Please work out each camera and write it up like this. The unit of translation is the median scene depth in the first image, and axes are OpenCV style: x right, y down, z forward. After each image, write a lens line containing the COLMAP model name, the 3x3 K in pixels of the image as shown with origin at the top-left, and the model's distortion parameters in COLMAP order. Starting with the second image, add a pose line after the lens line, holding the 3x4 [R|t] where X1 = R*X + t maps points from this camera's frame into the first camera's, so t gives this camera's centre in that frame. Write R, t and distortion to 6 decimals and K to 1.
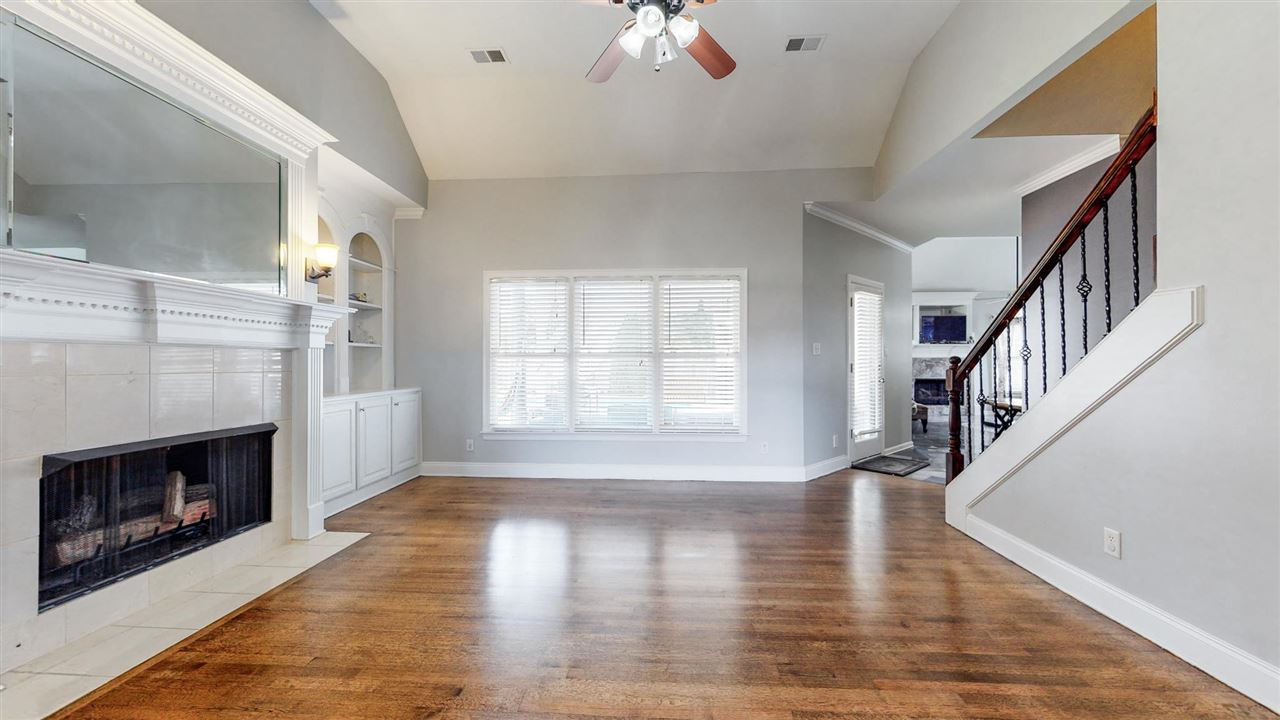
lens RADIAL K [[468.3, 0, 640.6], [0, 468.3, 362.1], [0, 0, 1]] dist [-0.000691, 0.000113]
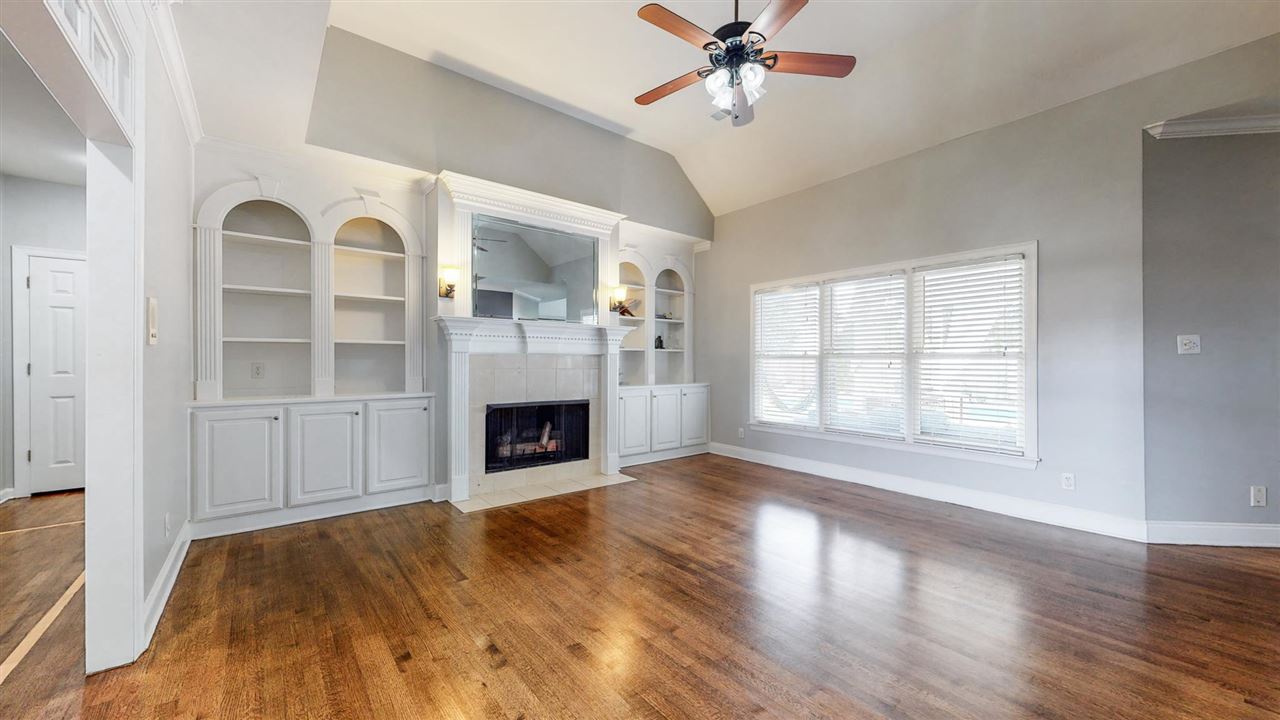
lens RADIAL K [[468.3, 0, 640.6], [0, 468.3, 362.1], [0, 0, 1]] dist [-0.000691, 0.000113]
pose [[0.674276, 0.001177, -0.738479, 0.376728], [-0.001864, 0.999998, -0.000108, -0.002149], [0.738477, 0.001449, 0.674277, 0.011447]]
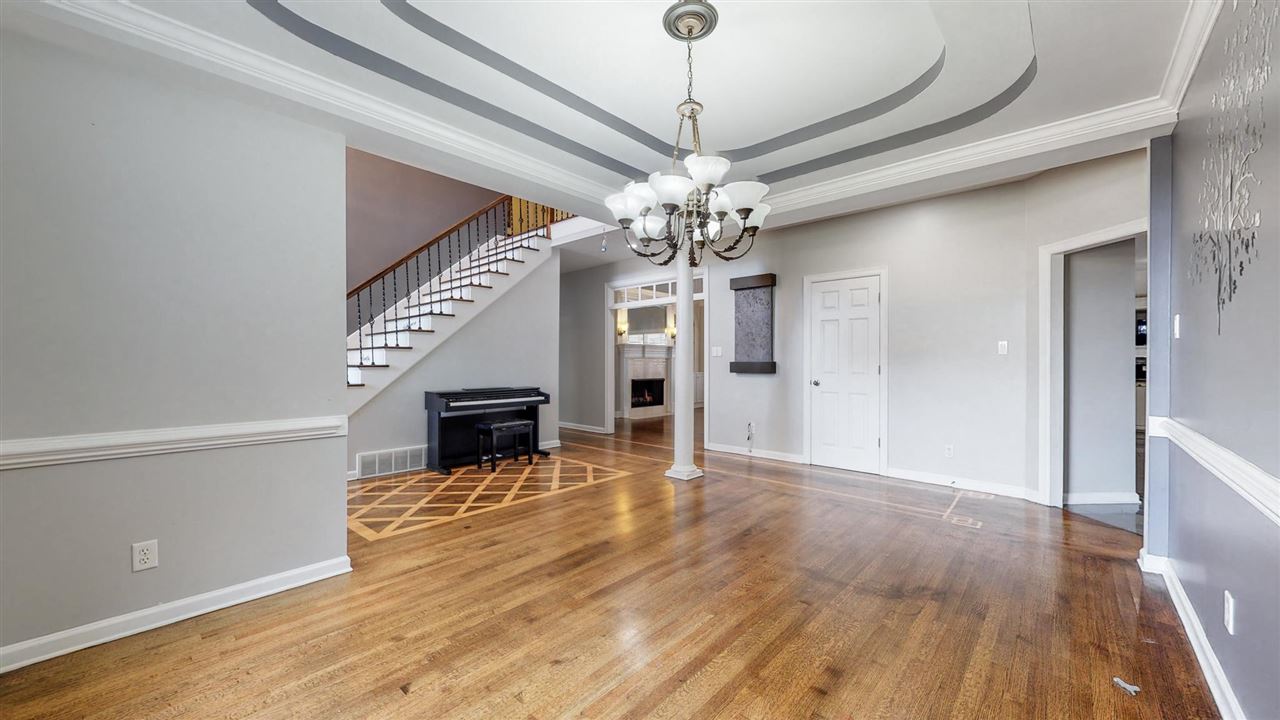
lens RADIAL K [[468.3, 0, 640.6], [0, 468.3, 362.1], [0, 0, 1]] dist [-0.000691, 0.000113]
pose [[0.776558, 0.003053, -0.630039, 0.942122], [-0.001445, 0.999994, 0.003064, -0.007114], [0.630045, -0.001469, 0.776558, -1.334147]]
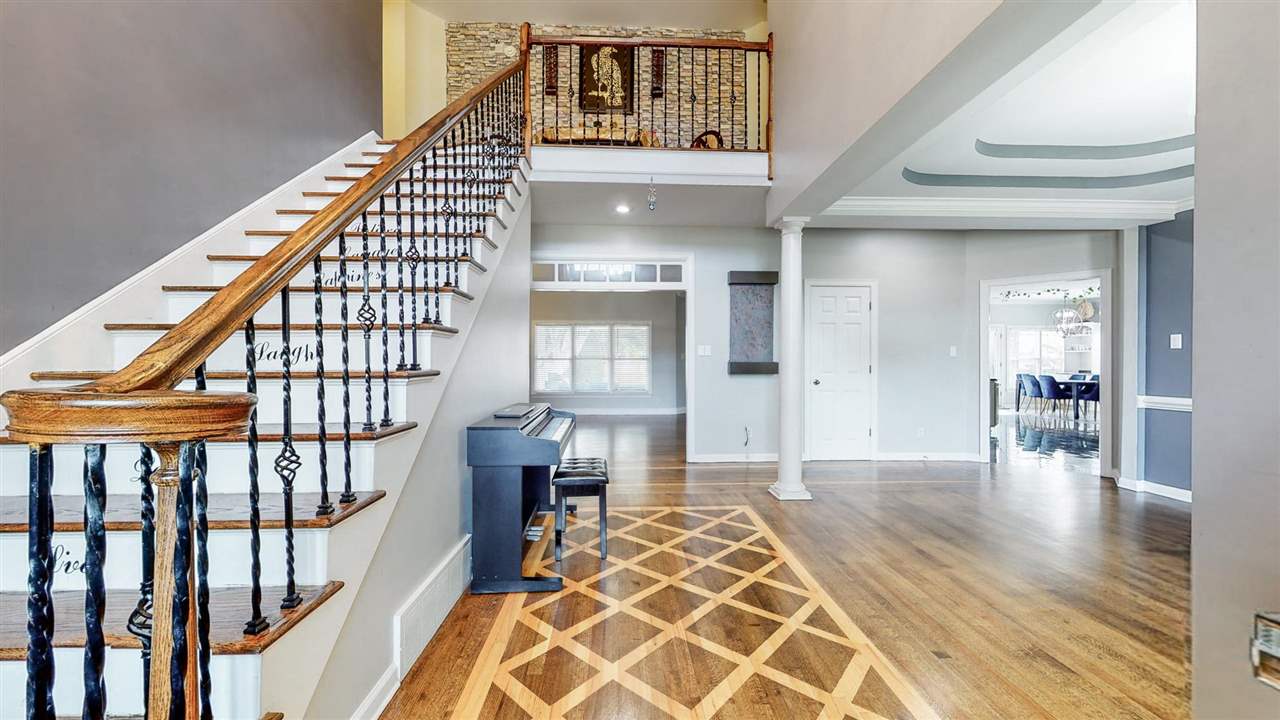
lens RADIAL K [[468.3, 0, 640.6], [0, 468.3, 362.1], [0, 0, 1]] dist [-0.000691, 0.000113]
pose [[0.994759, 0.002269, 0.102221, -0.060410], [-0.002640, 0.999990, 0.003497, -0.008131], [-0.102212, -0.003749, 0.994756, -1.323647]]
